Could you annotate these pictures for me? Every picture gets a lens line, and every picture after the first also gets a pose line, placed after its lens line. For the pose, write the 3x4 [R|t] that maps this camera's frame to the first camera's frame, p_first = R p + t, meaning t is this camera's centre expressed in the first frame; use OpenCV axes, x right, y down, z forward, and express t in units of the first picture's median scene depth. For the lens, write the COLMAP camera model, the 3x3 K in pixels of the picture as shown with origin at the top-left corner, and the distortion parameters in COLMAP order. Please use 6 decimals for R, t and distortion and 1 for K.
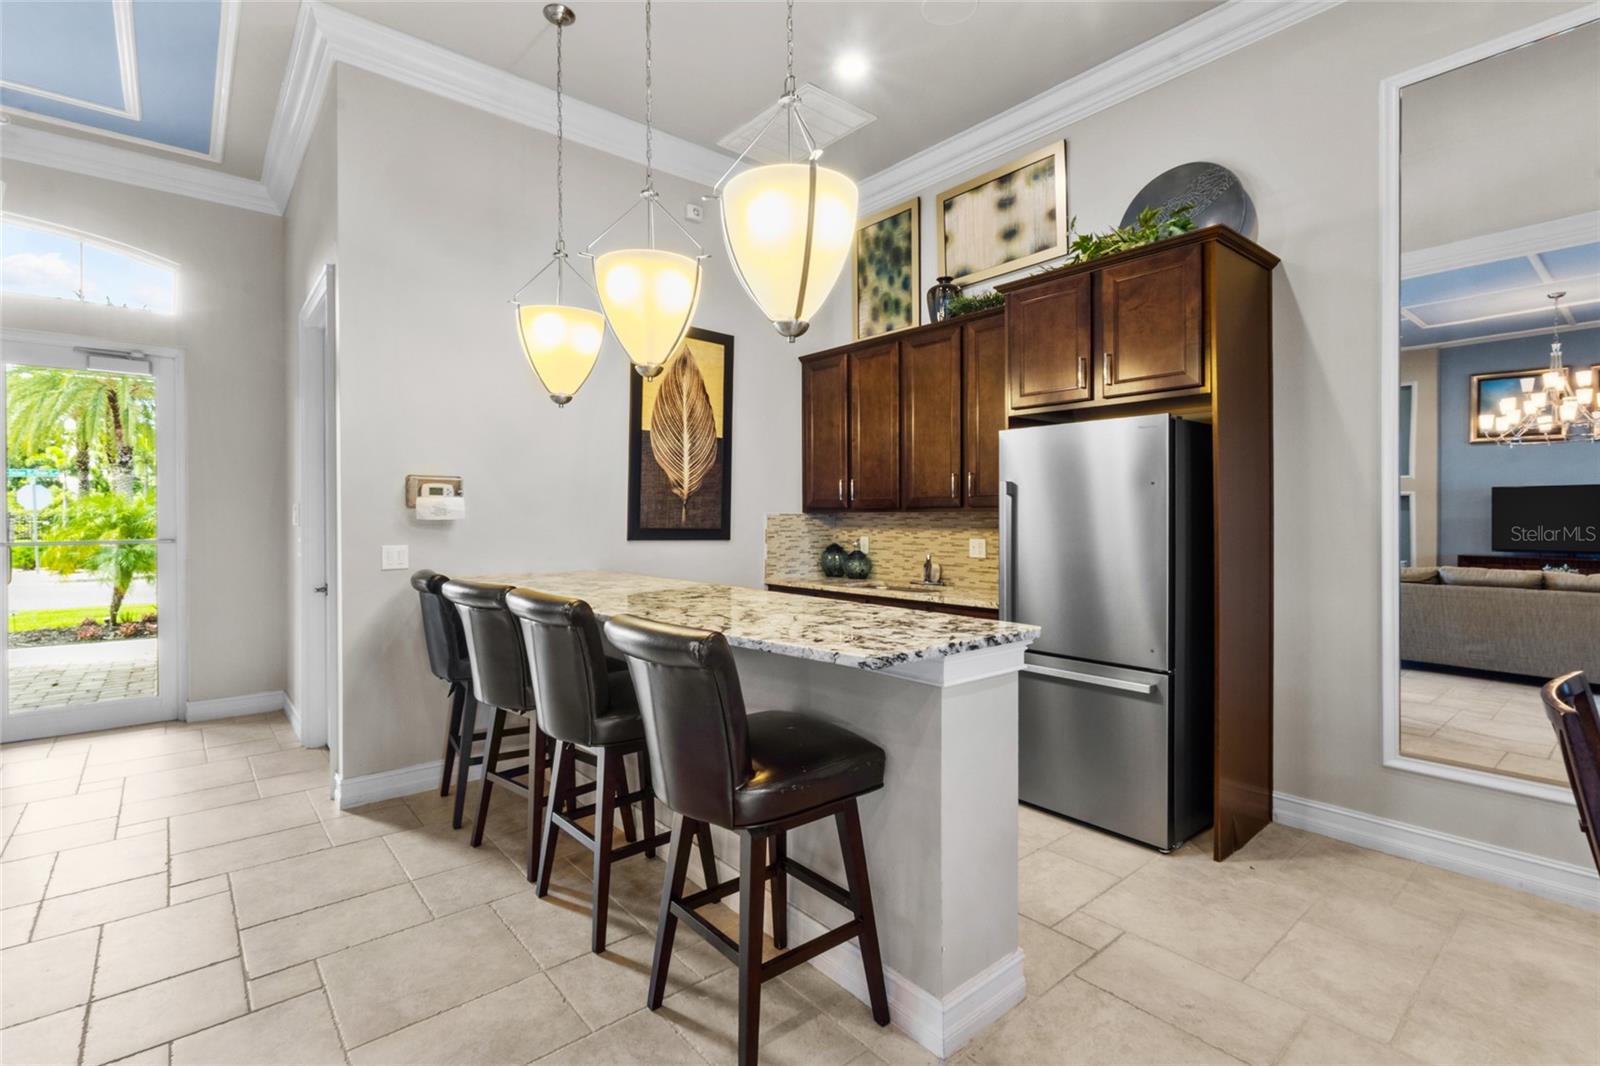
lens RADIAL K [[740.2, 0, 802.3], [0, 740.2, 529.2], [0, 0, 1]] dist [-0.001451, -0.000017]
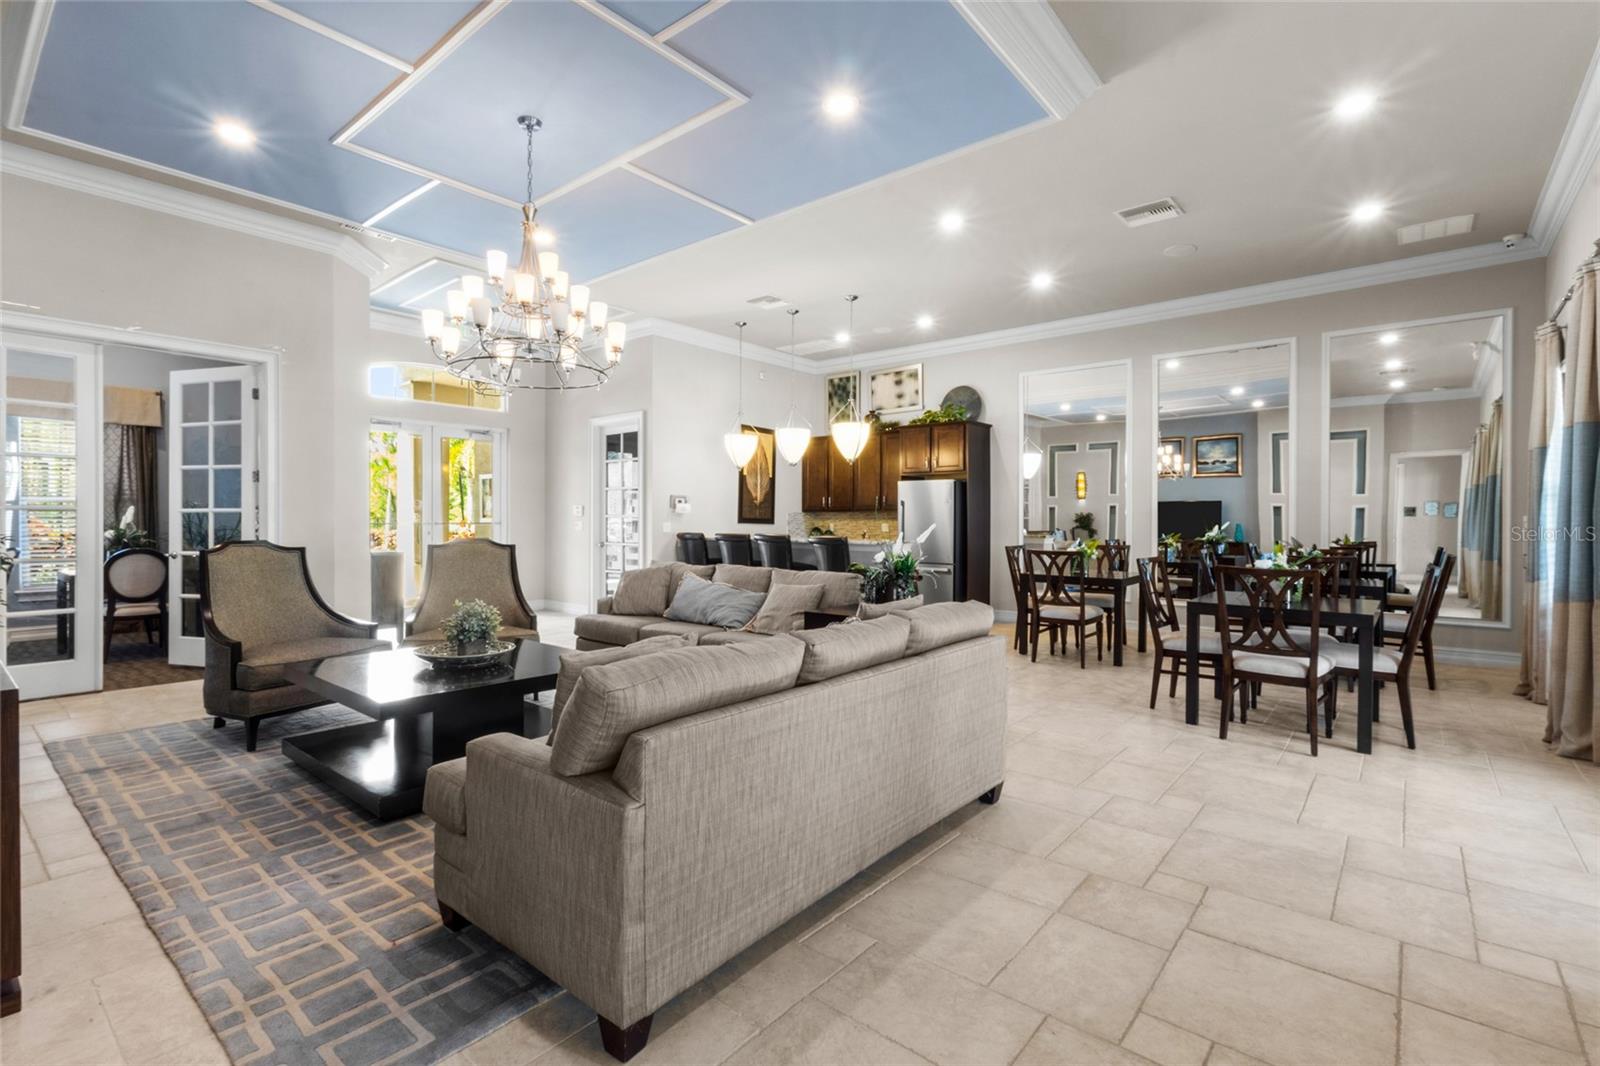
lens RADIAL K [[740.2, 0, 800.3], [0, 740.2, 530.2], [0, 0, 1]] dist [-0.001451, -0.000017]
pose [[0.985303, 0.004287, 0.170761, -0.444915], [-0.003883, 0.999989, -0.002703, 0.042888], [-0.170770, 0.002000, 0.985309, -1.305907]]
